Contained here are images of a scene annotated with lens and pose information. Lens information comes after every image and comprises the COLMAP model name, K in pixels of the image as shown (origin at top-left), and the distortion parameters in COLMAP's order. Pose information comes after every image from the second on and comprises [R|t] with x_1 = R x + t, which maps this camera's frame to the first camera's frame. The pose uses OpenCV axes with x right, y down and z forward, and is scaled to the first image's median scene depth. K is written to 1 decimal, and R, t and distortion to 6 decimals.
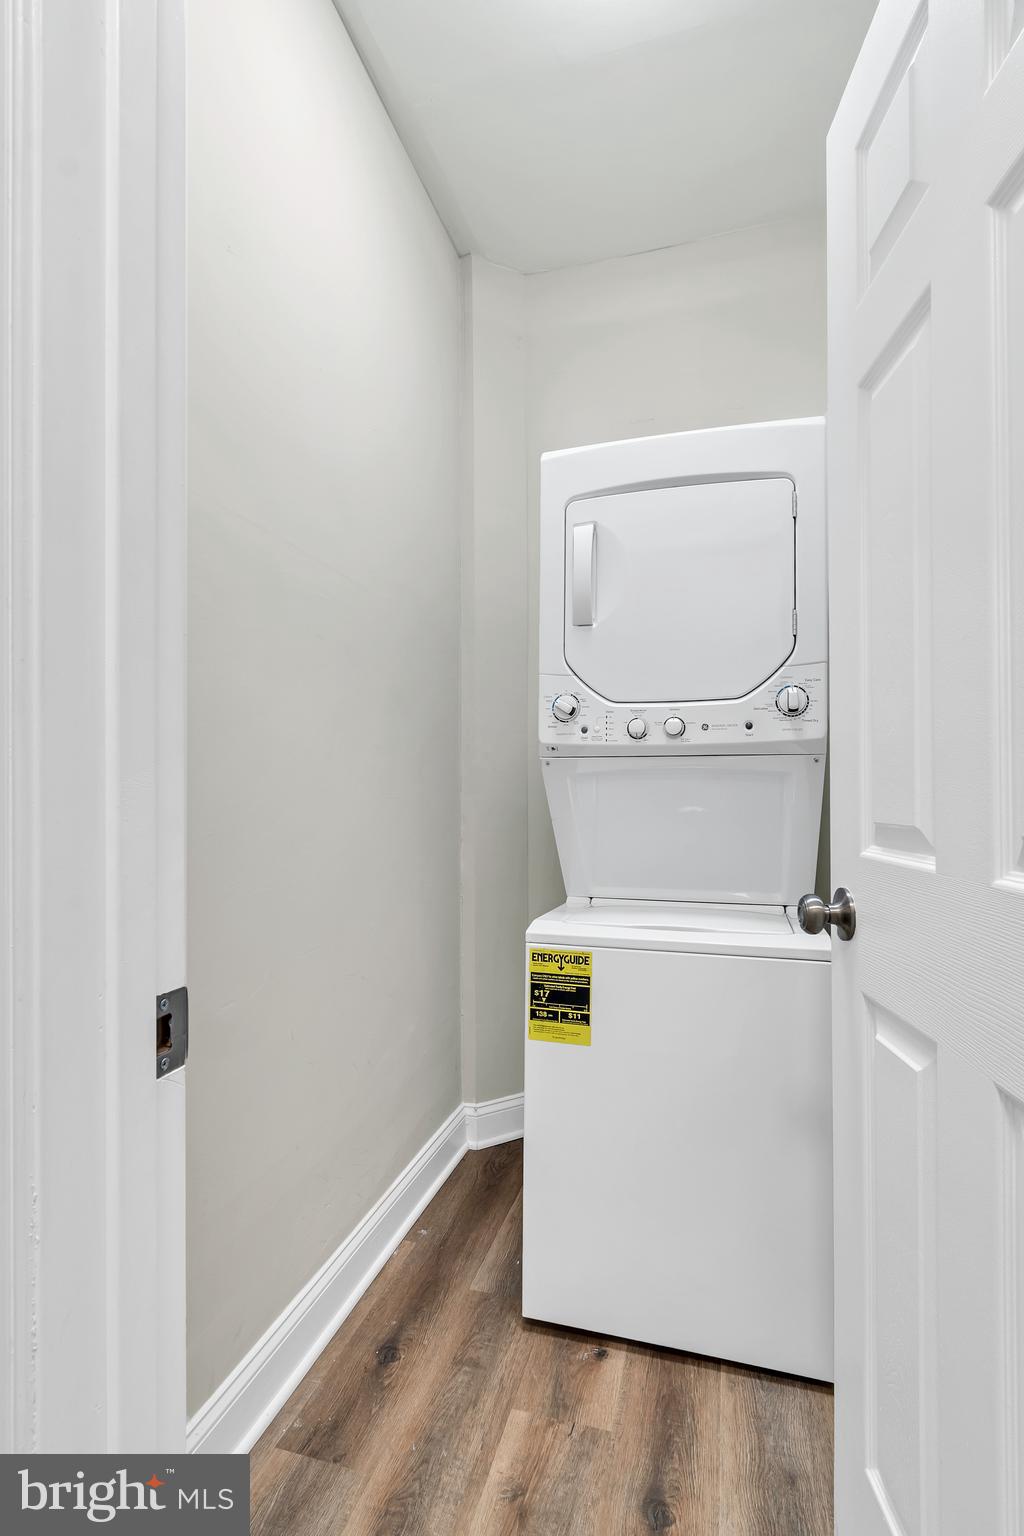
lens RADIAL K [[711.4, 0, 513.8], [0, 711.4, 765.6], [0, 0, 1]] dist [-0.001848, 0.000267]
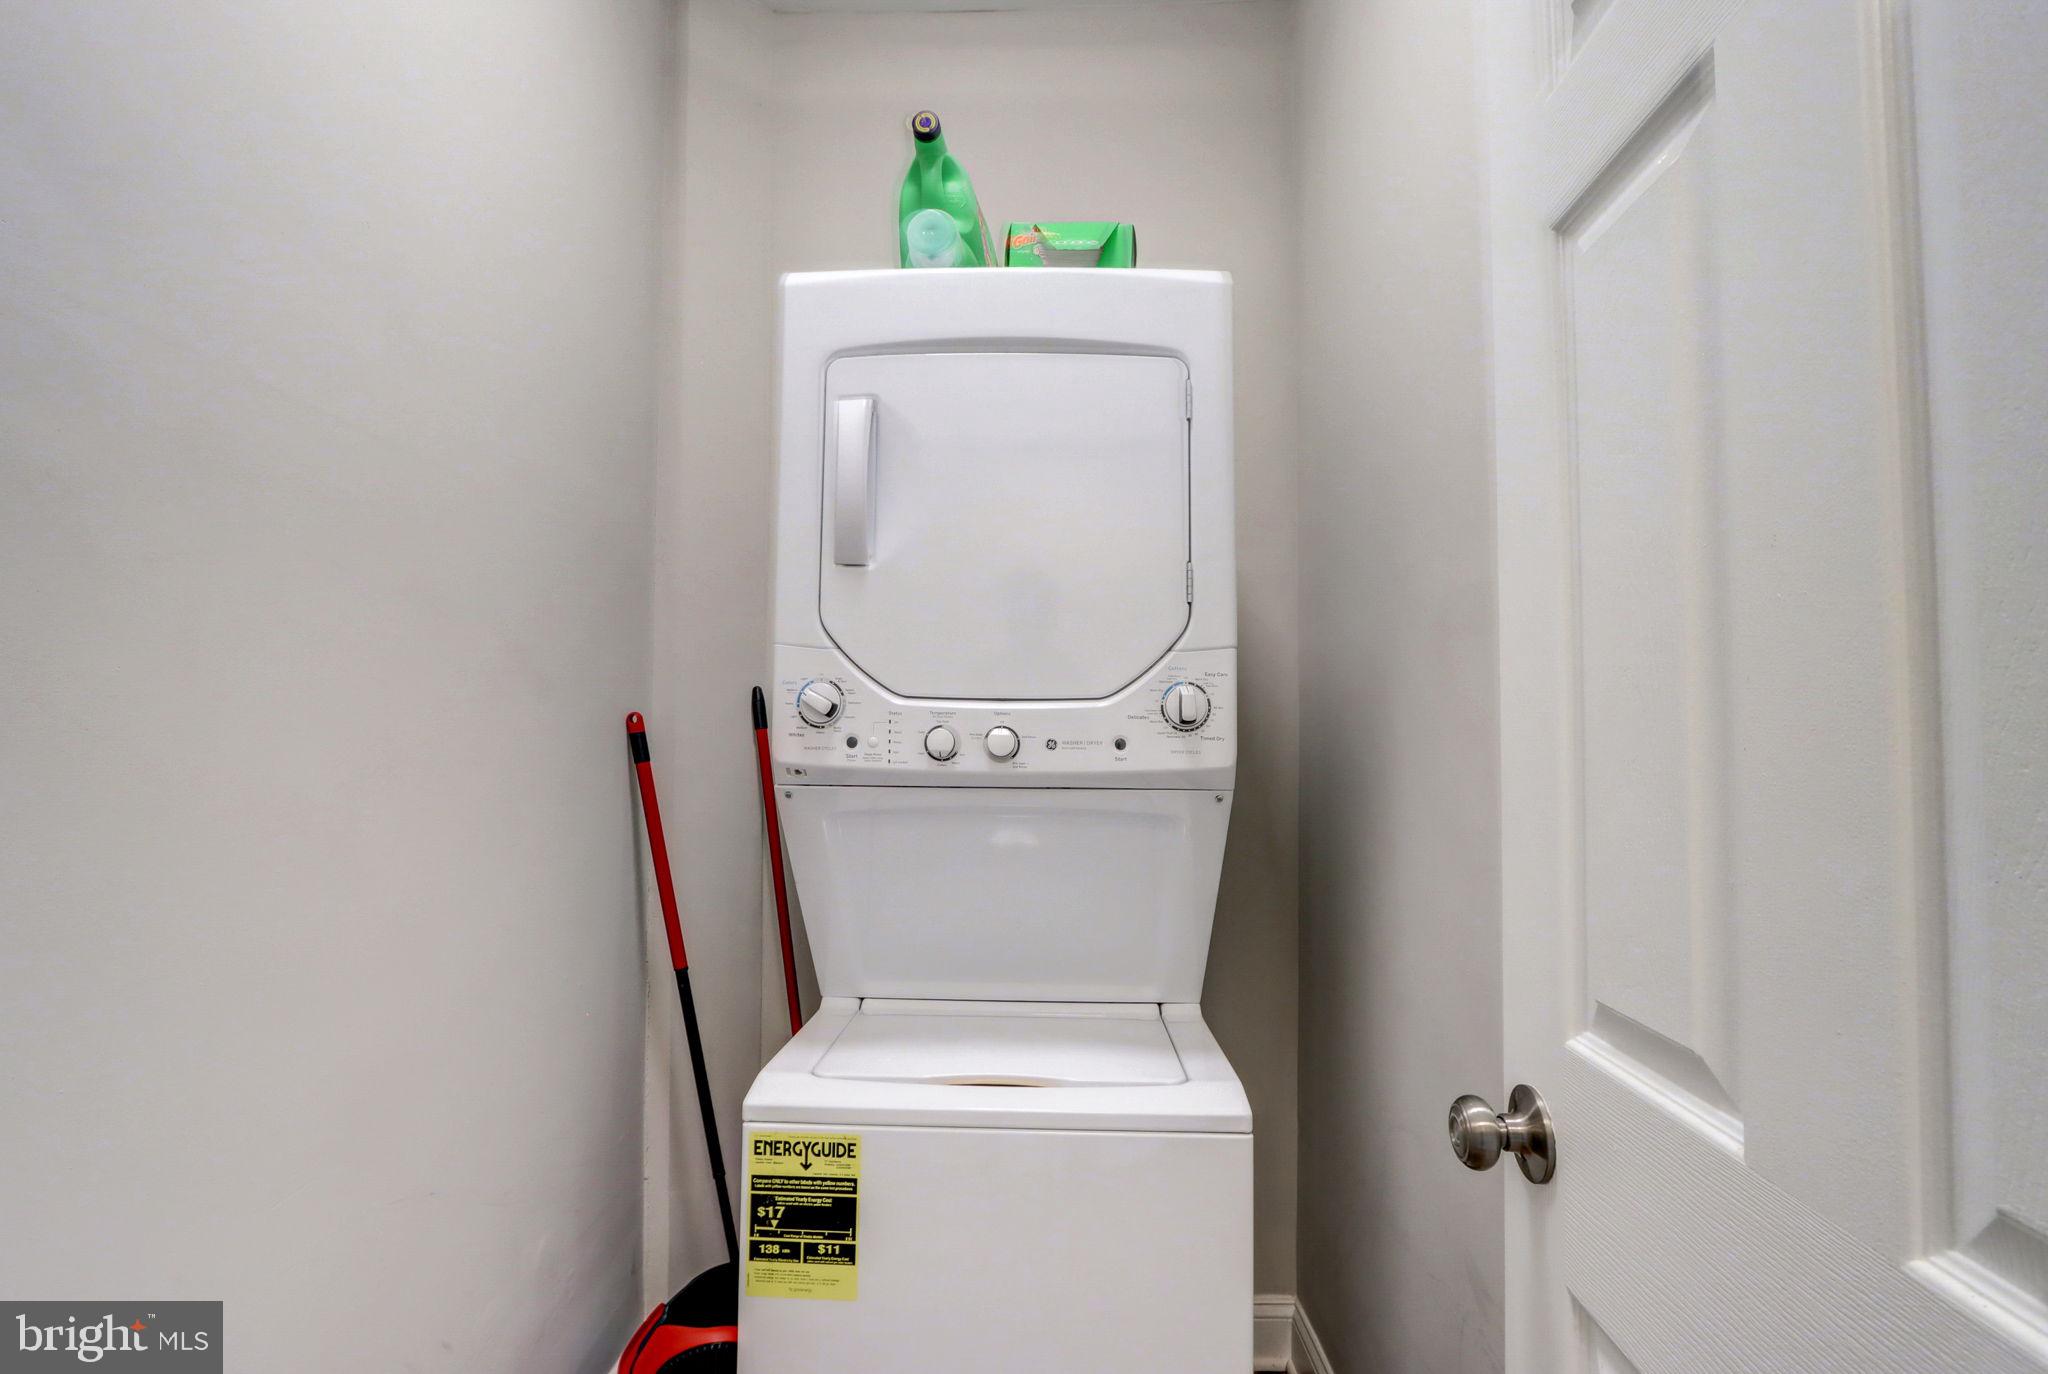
lens RADIAL K [[948.6, 0, 1018.8], [0, 948.6, 690.3], [0, 0, 1]] dist [-0.001848, 0.000267]
pose [[0.963769, 0.012992, 0.266420, 0.023433], [-0.005133, 0.999531, -0.030174, -0.072914], [-0.266687, 0.027713, 0.963385, 0.211807]]
